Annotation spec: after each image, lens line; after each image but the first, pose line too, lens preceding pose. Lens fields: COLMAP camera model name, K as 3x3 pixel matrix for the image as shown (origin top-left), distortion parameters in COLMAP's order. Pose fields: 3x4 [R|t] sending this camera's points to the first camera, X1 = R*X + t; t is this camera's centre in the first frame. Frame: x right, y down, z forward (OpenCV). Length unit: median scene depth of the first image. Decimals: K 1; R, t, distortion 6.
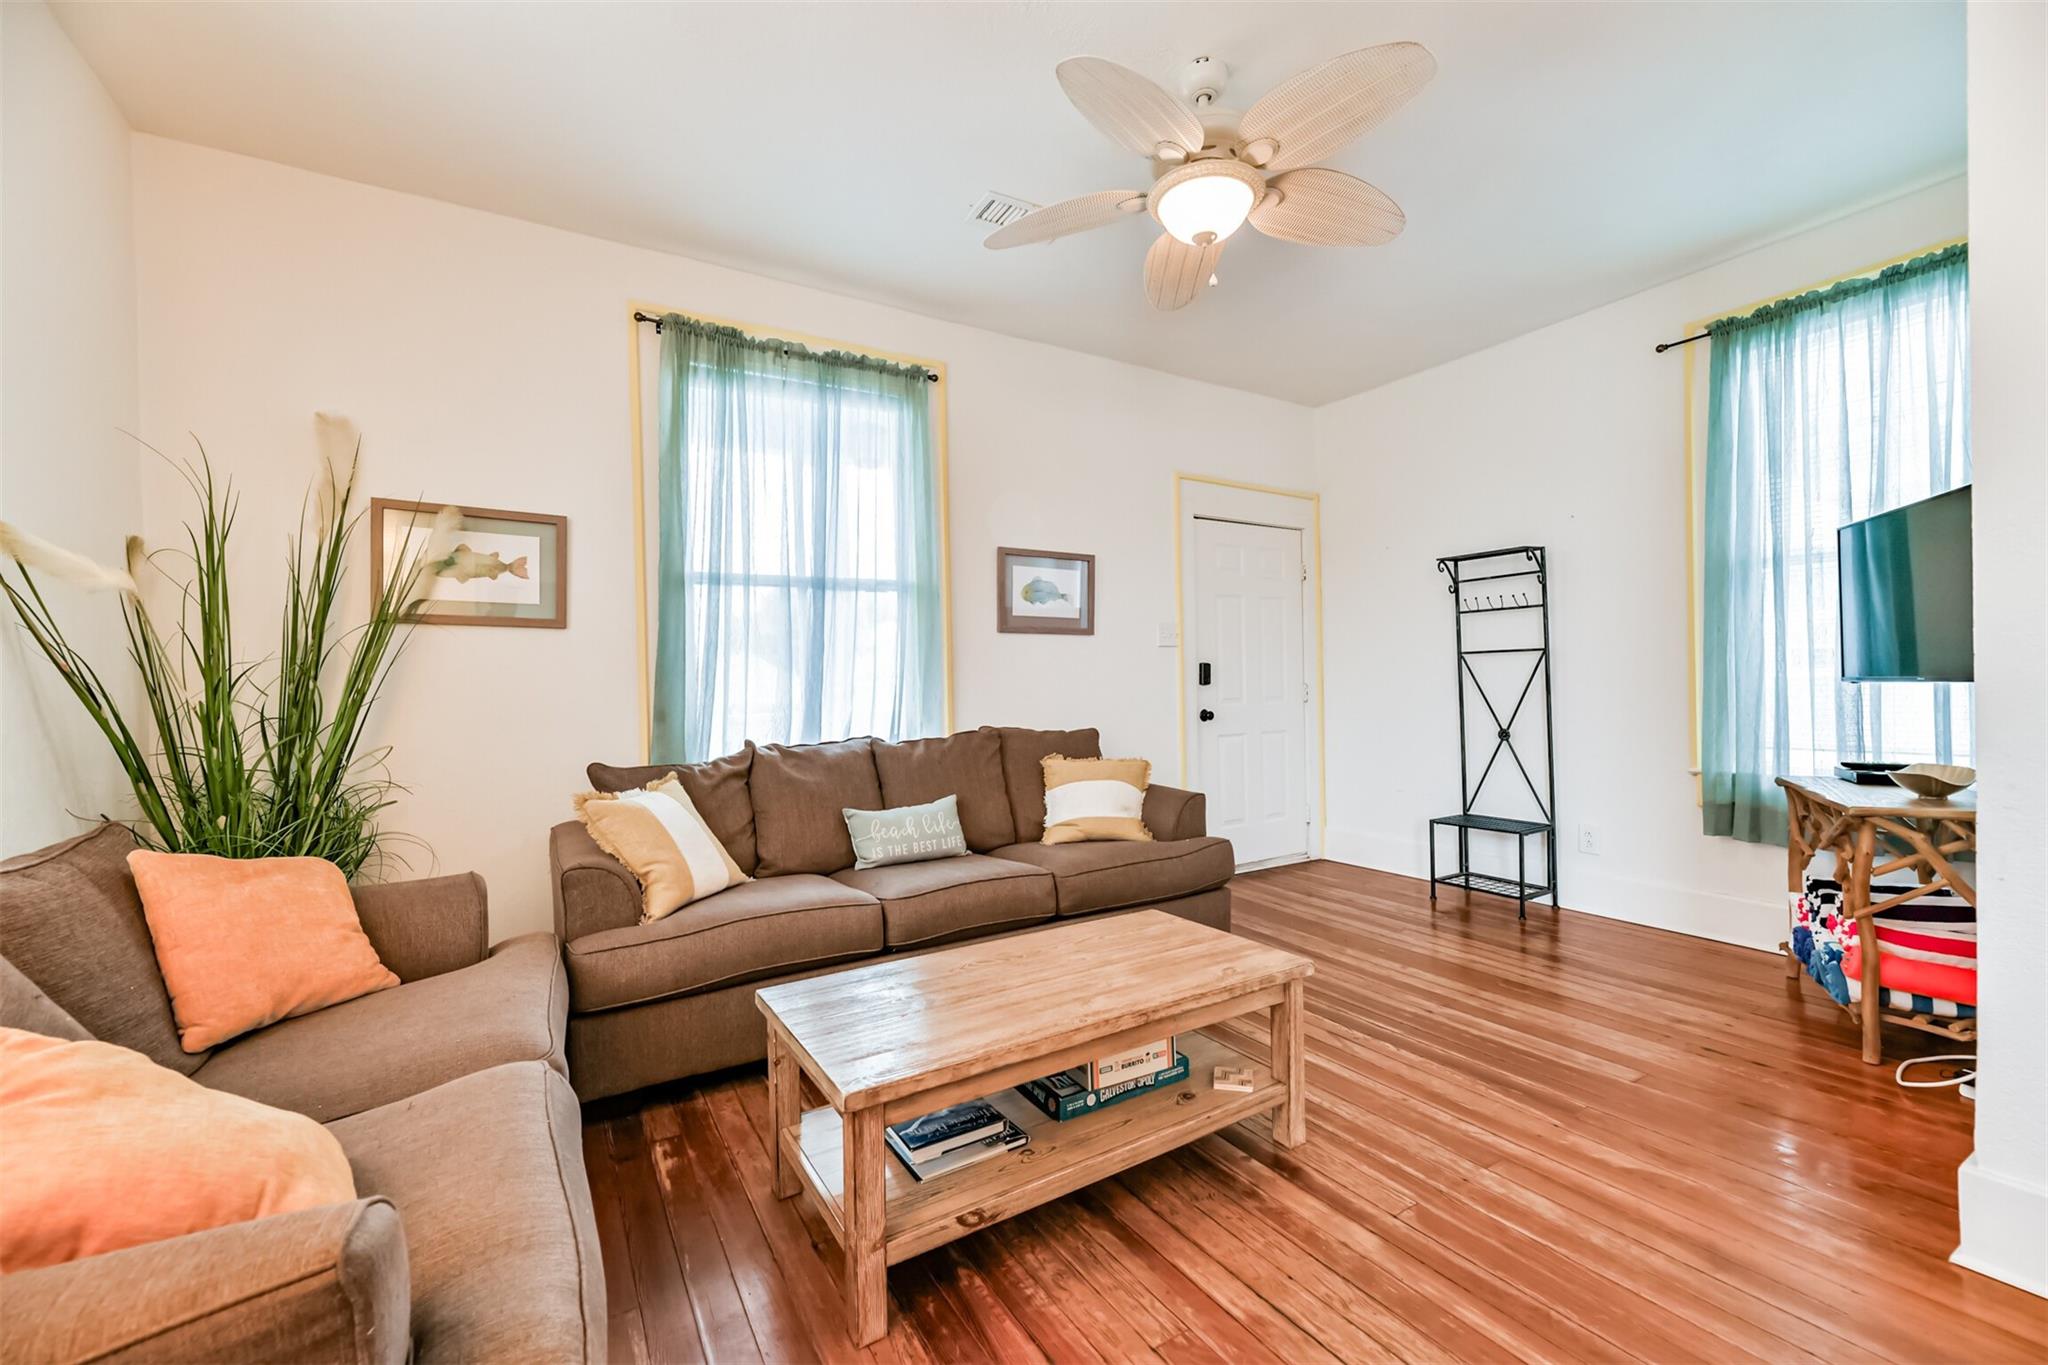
lens RADIAL K [[828.4, 0, 1026.1], [0, 828.4, 676.0], [0, 0, 1]] dist [0.001737, 0.000065]
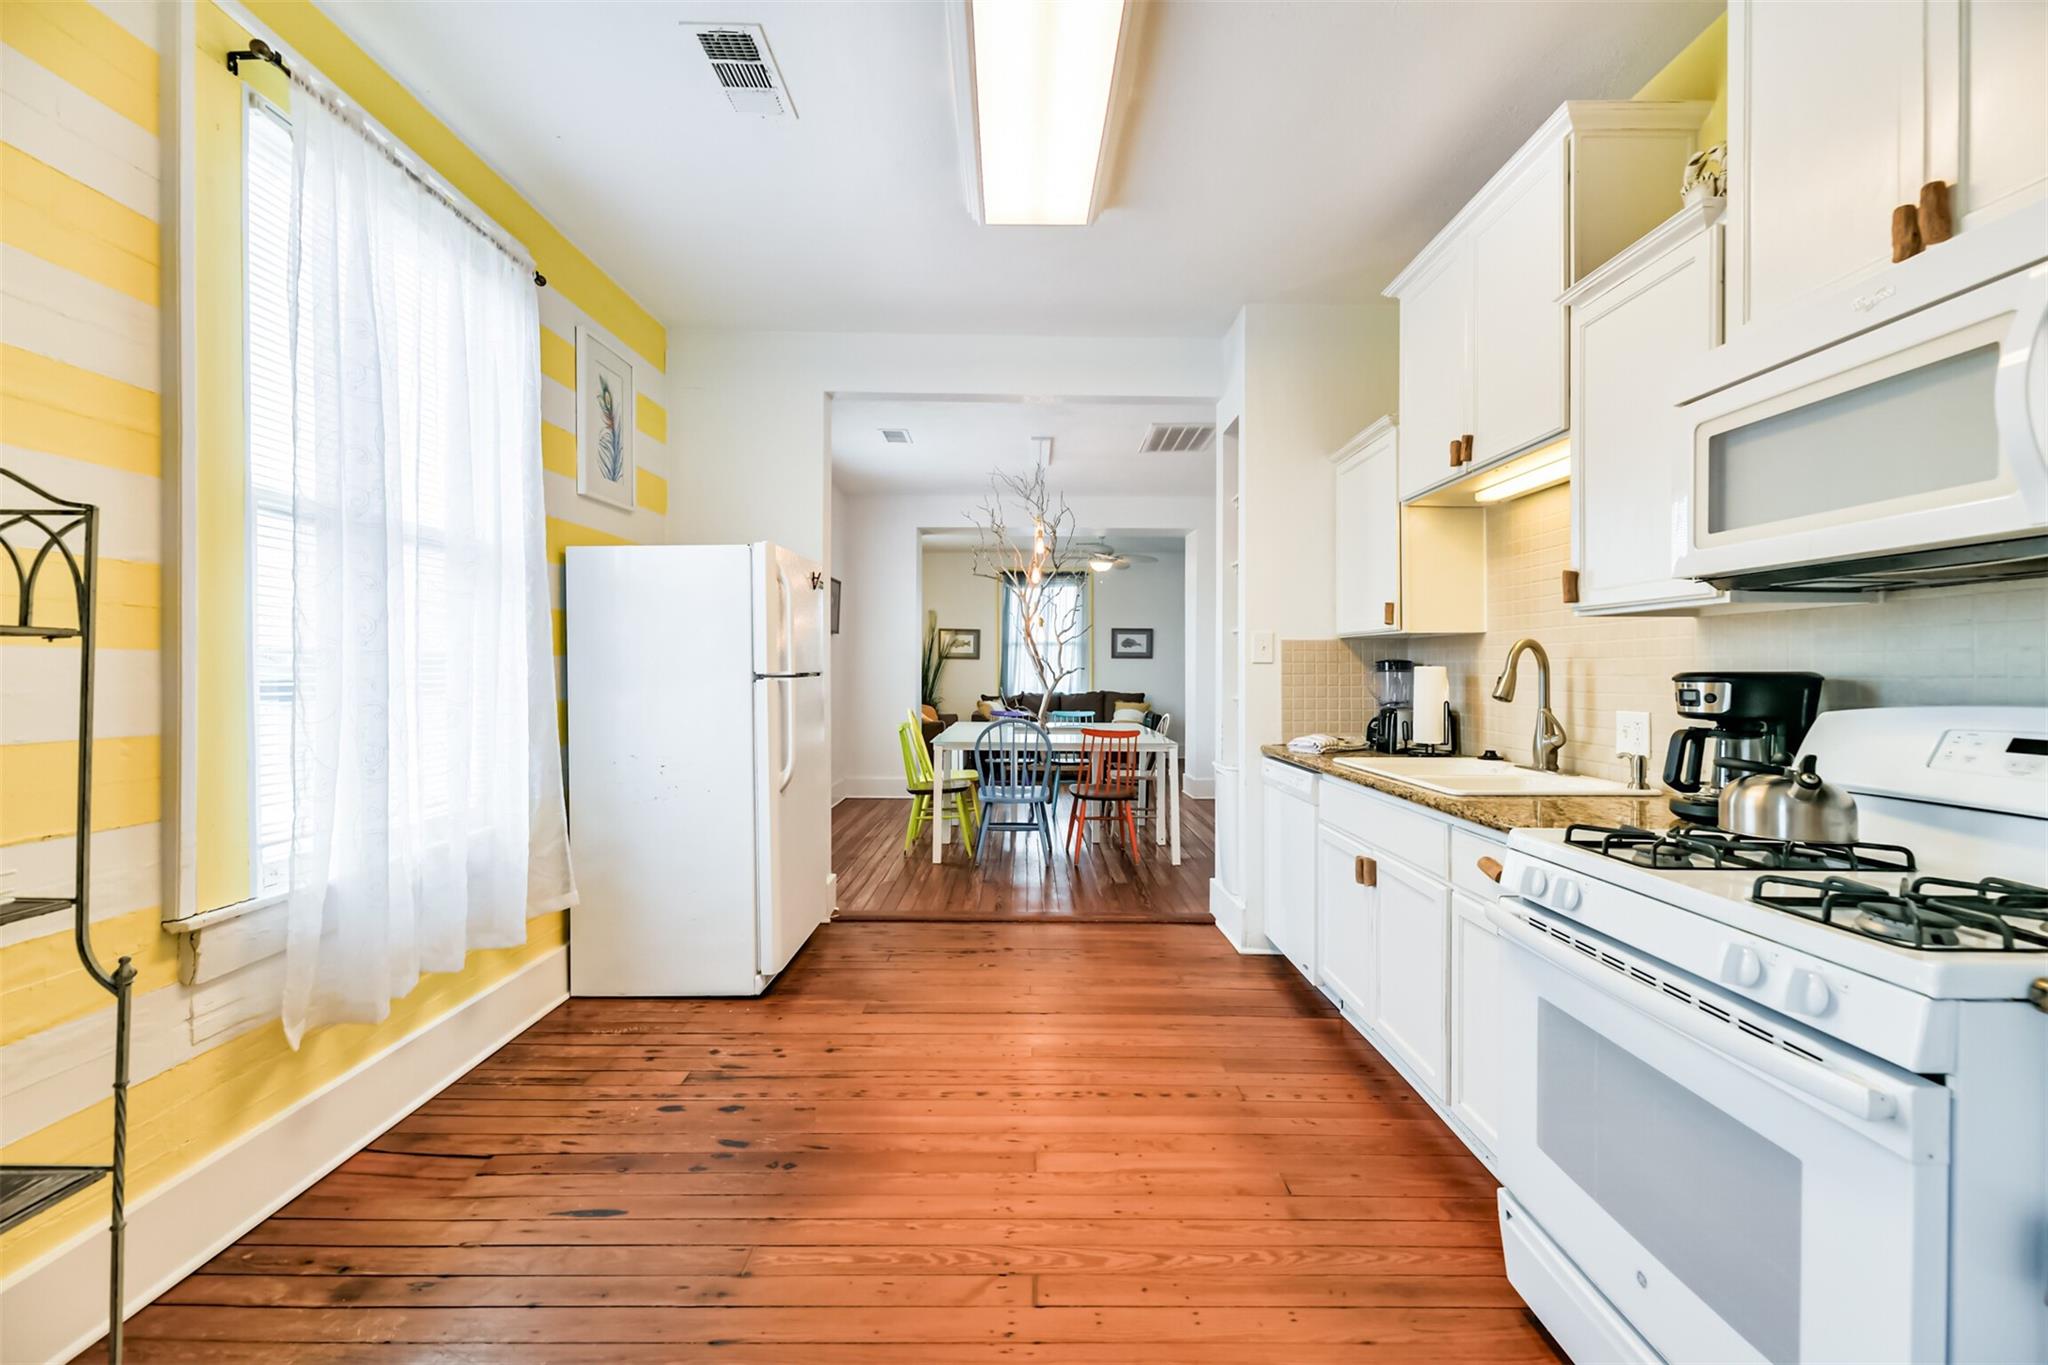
lens RADIAL K [[828.4, 0, 1023.6], [0, 828.4, 676.0], [0, 0, 1]] dist [0.001737, 0.000065]
pose [[0.847235, 0.020469, -0.530824, 1.516454], [-0.013241, 0.999761, 0.017418, -0.046132], [0.531054, -0.007728, 0.847303, -1.956017]]
